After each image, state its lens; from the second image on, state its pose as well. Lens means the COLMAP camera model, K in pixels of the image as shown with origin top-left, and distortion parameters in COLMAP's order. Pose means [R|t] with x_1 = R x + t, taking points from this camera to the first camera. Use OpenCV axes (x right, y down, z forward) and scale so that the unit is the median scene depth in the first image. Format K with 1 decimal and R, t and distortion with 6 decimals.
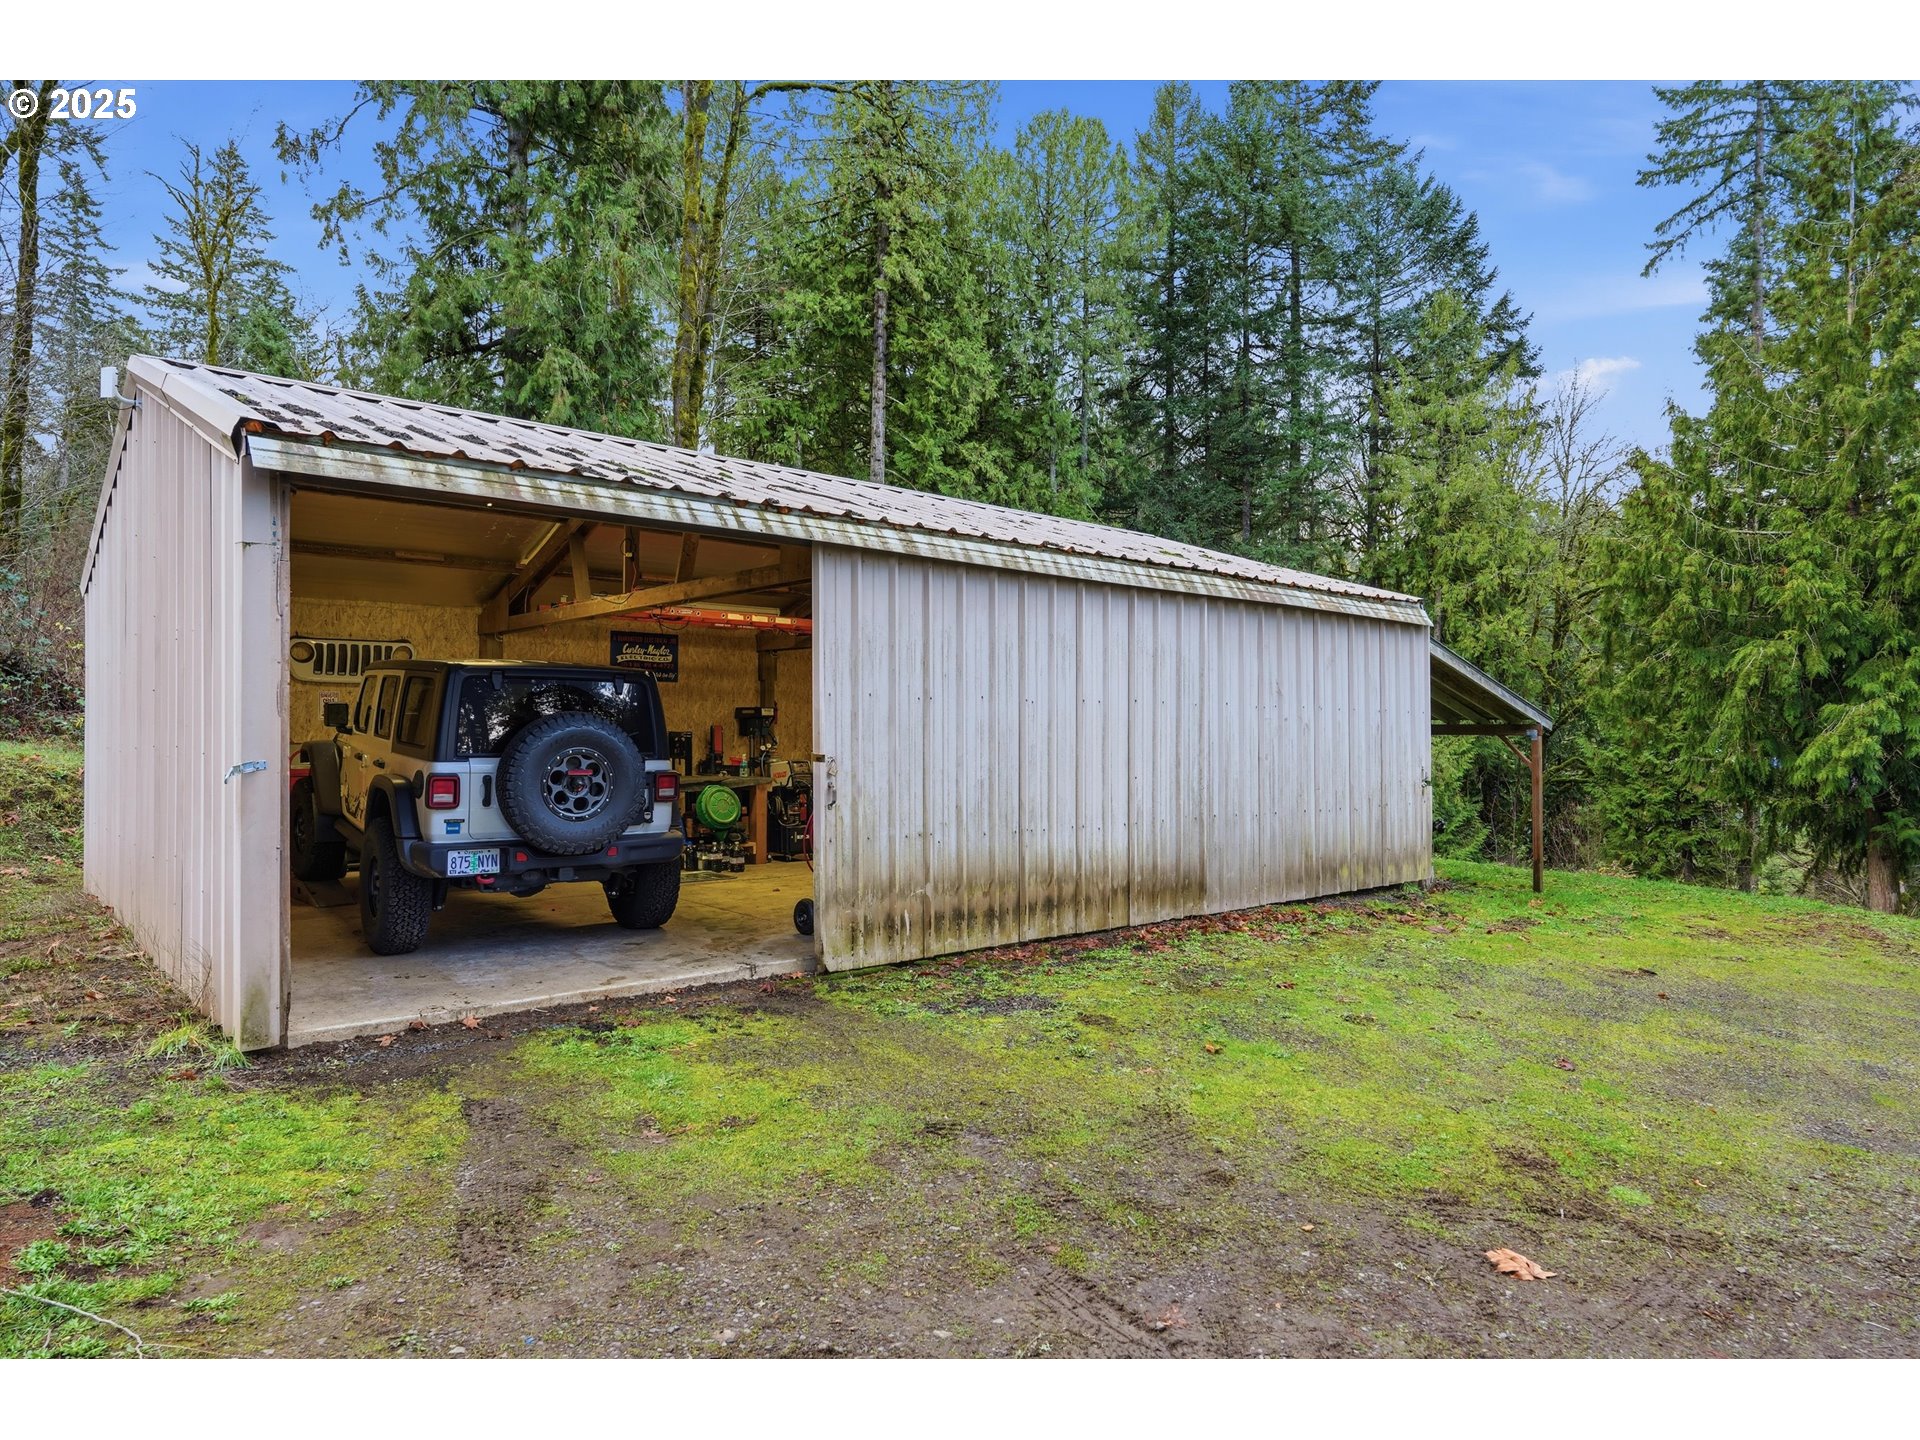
lens RADIAL K [[1274.5, 0, 952.0], [0, 1274.5, 734.1], [0, 0, 1]] dist [0.000525, 0.001795]
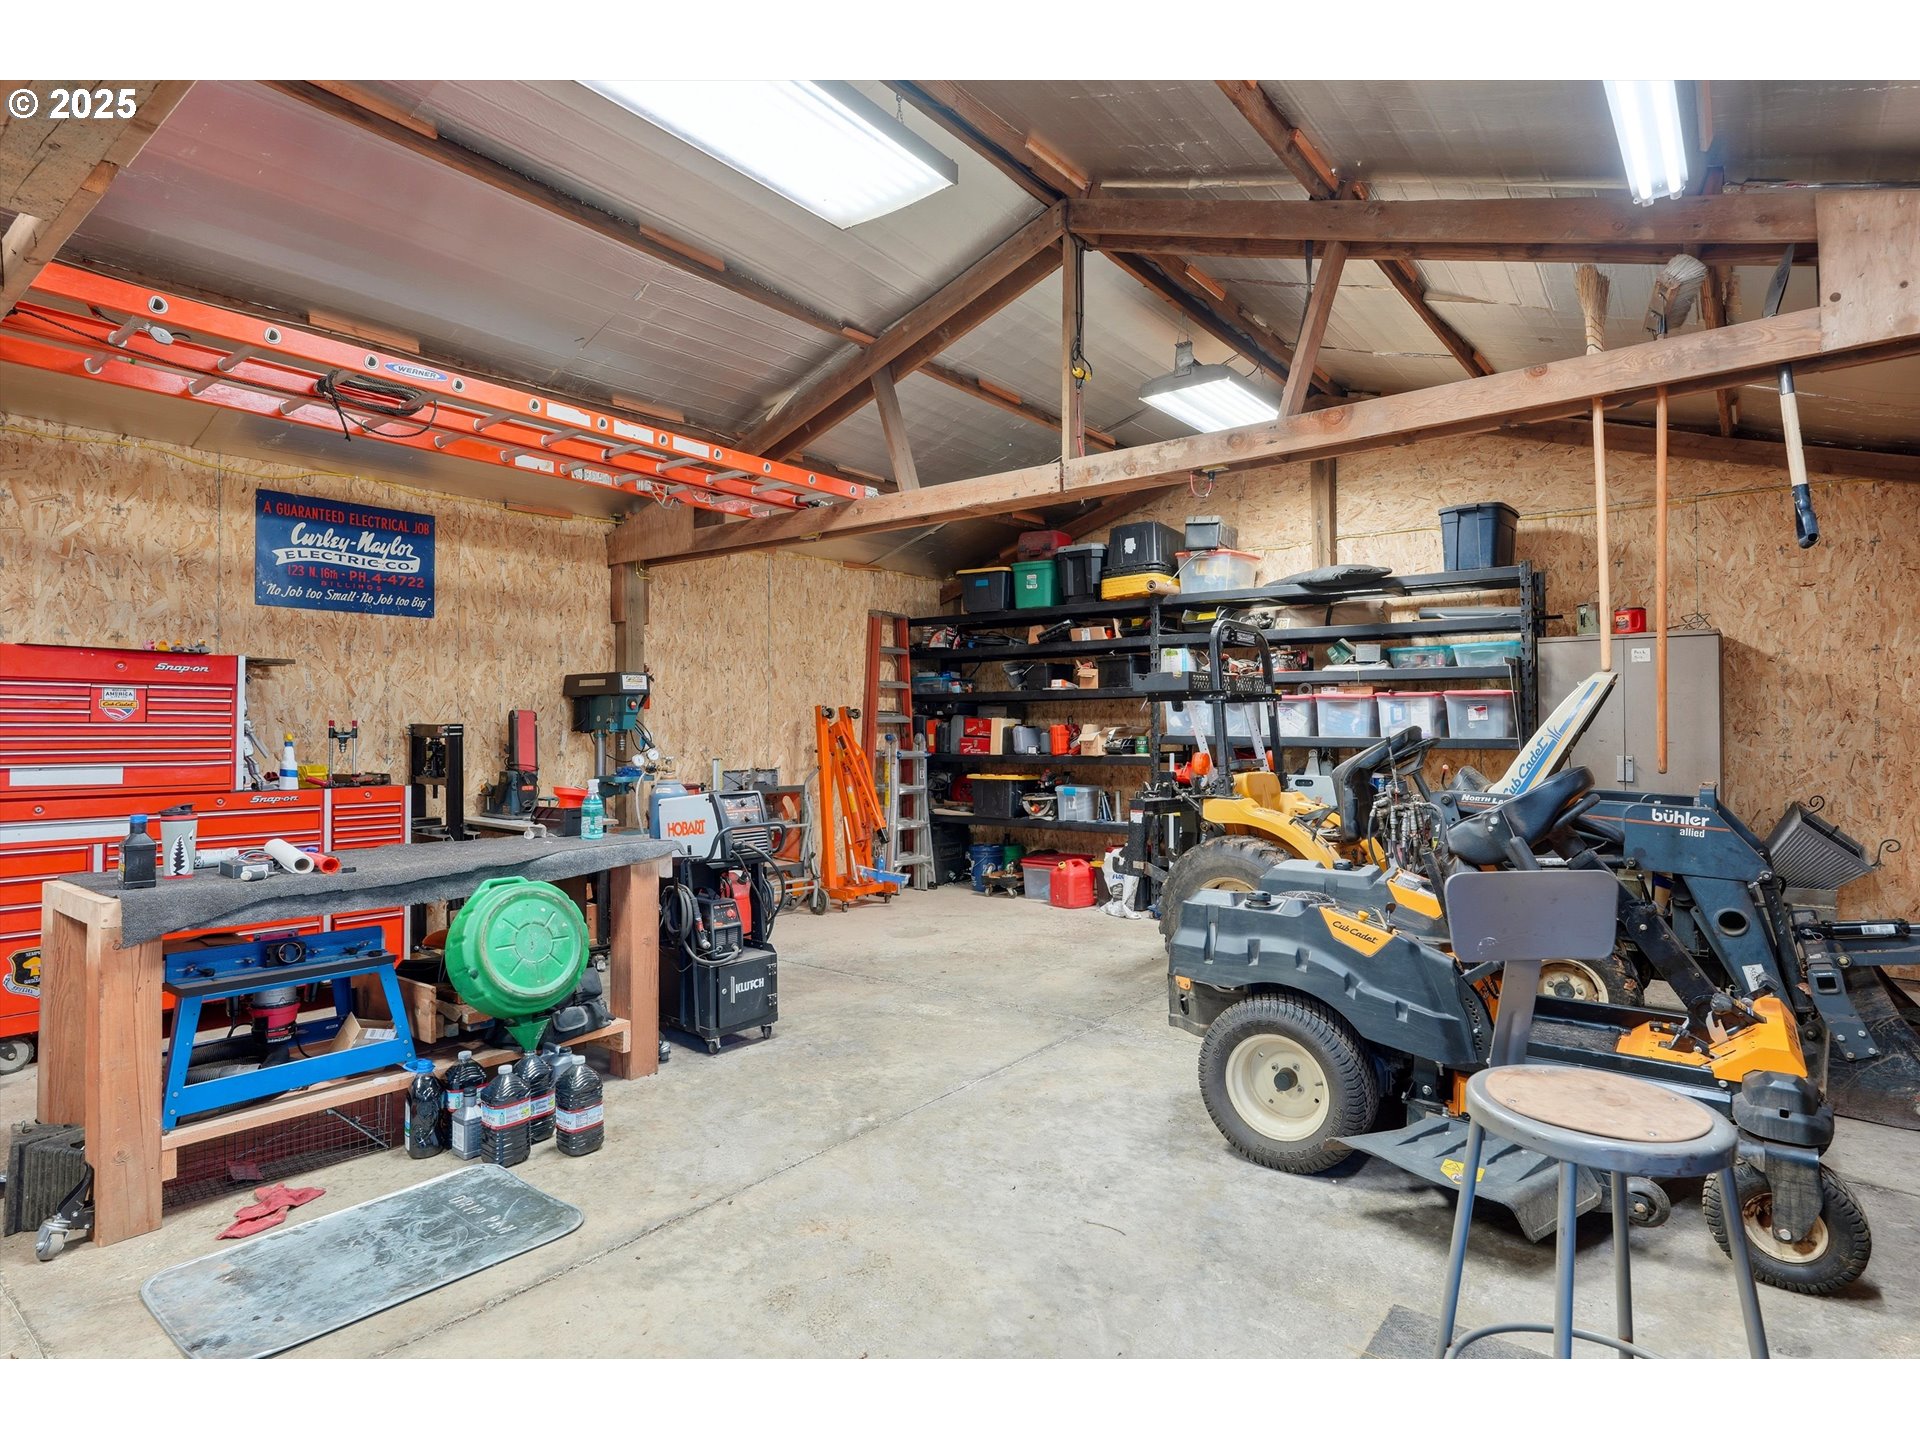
lens RADIAL K [[1023.6, 0, 960.0], [0, 1023.6, 720.0], [0, 0, 1]] dist [-0.000165, -0.000069]
pose [[0.977948, -0.003279, 0.208823, -0.109595], [0.005142, 0.999952, -0.008379, 0.000937], [-0.208786, 0.009268, 0.977918, 0.619732]]
